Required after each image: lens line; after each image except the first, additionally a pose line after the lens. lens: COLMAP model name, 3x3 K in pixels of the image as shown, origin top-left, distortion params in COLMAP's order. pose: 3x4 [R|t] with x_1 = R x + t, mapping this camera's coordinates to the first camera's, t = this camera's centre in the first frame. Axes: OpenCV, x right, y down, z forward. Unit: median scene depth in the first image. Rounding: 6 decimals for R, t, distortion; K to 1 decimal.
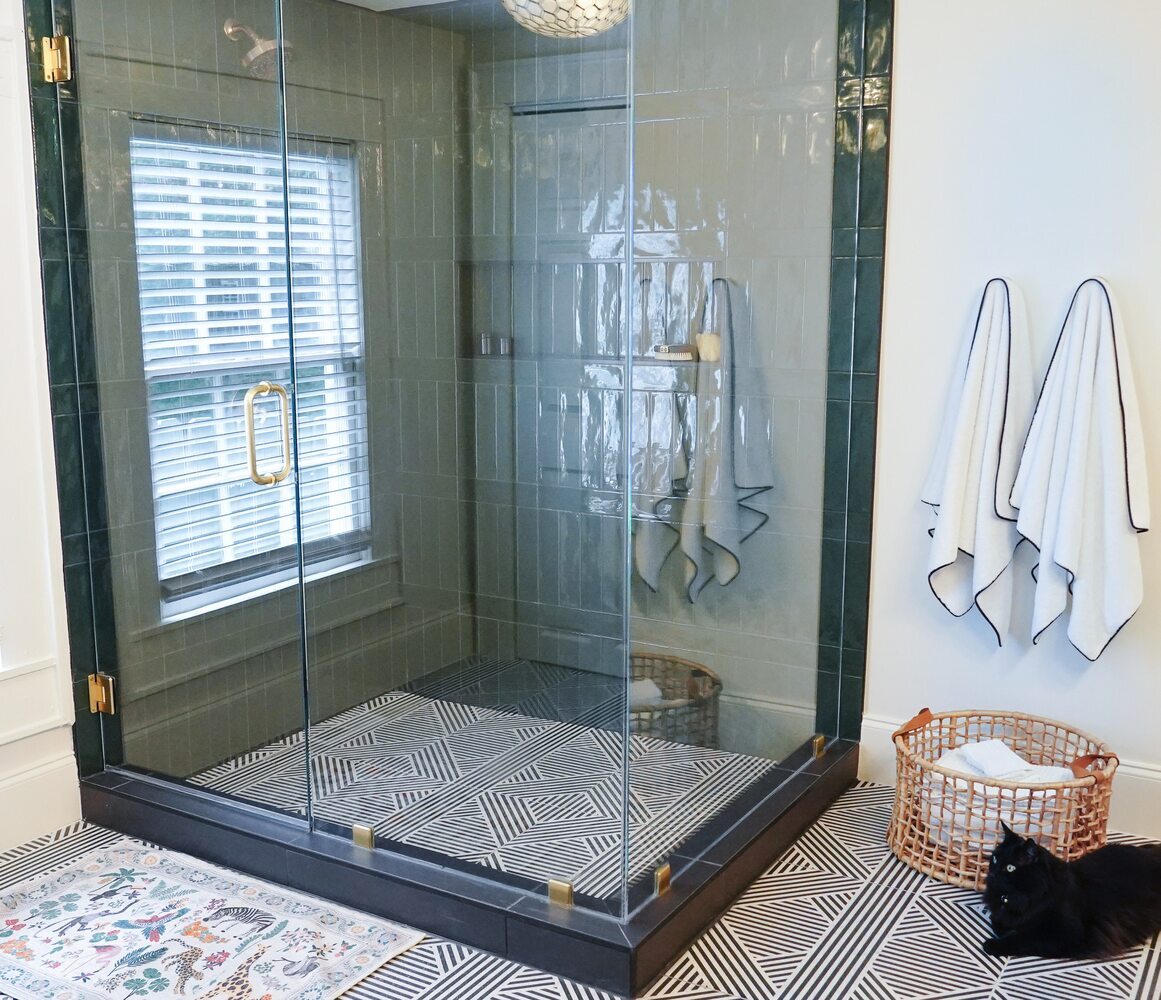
lens RADIAL K [[1288.2, 0, 563.4], [0, 1288.2, 483.4], [0, 0, 1]] dist [-0.085740, 0.152017]
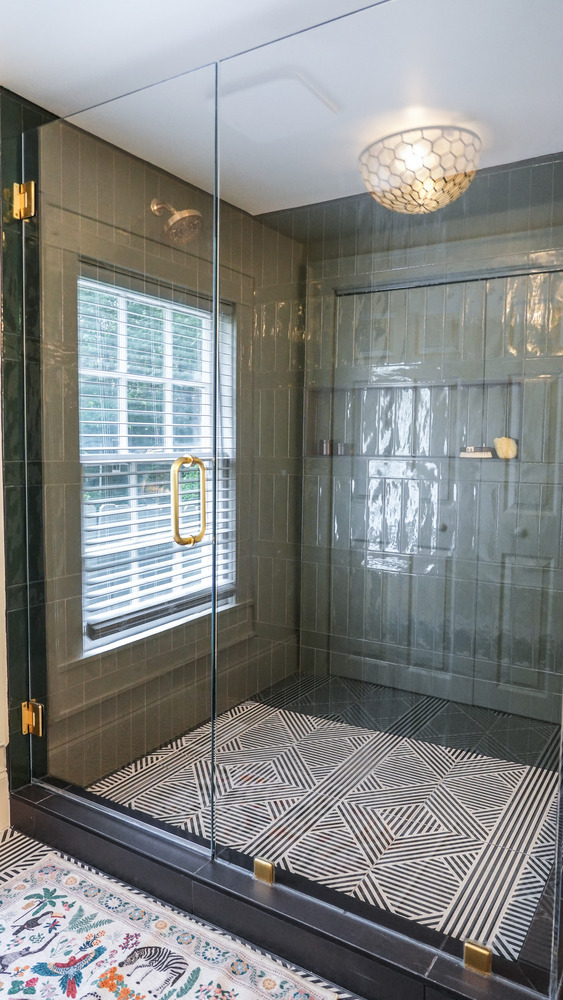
lens RADIAL K [[659.3, 0, 275.6], [0, 659.3, 484.7], [0, 0, 1]] dist [-0.047734, 0.037784]
pose [[0.999832, 0.017692, -0.004854, -0.133072], [-0.018091, 0.994769, -0.100532, 0.002769], [0.003050, 0.100603, 0.994922, 0.364963]]
